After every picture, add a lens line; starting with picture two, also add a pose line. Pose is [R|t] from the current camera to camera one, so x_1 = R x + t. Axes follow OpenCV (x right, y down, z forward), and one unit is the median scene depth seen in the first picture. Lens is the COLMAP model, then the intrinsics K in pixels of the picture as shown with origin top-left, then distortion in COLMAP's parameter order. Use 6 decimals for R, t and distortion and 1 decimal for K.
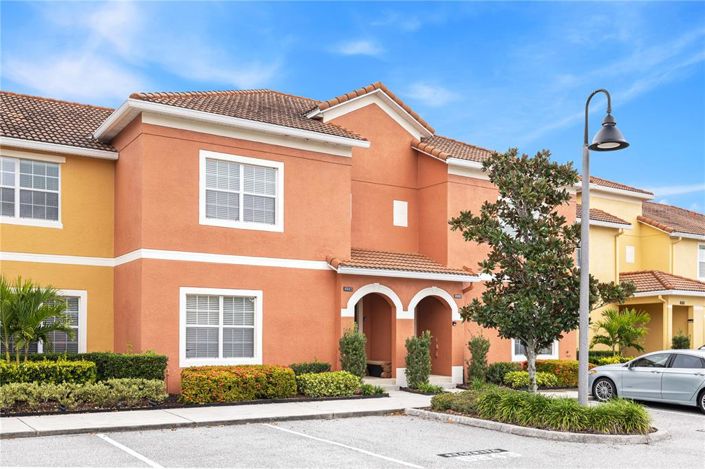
lens RADIAL K [[710.1, 0, 352.5], [0, 710.1, 235.0], [0, 0, 1]] dist [-0.023786, 0.000000]
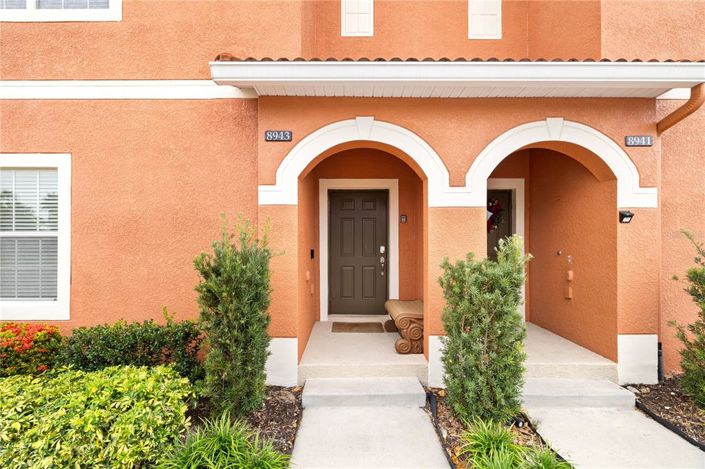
lens RADIAL K [[309.4, 0, 354.6], [0, 309.4, 234.9], [0, 0, 1]] dist [0.000594, -0.000231]
pose [[0.845867, -0.019528, -0.533036, 0.115538], [0.082096, 0.992188, 0.093929, 0.112784], [0.527038, -0.123212, 0.840863, 0.830065]]
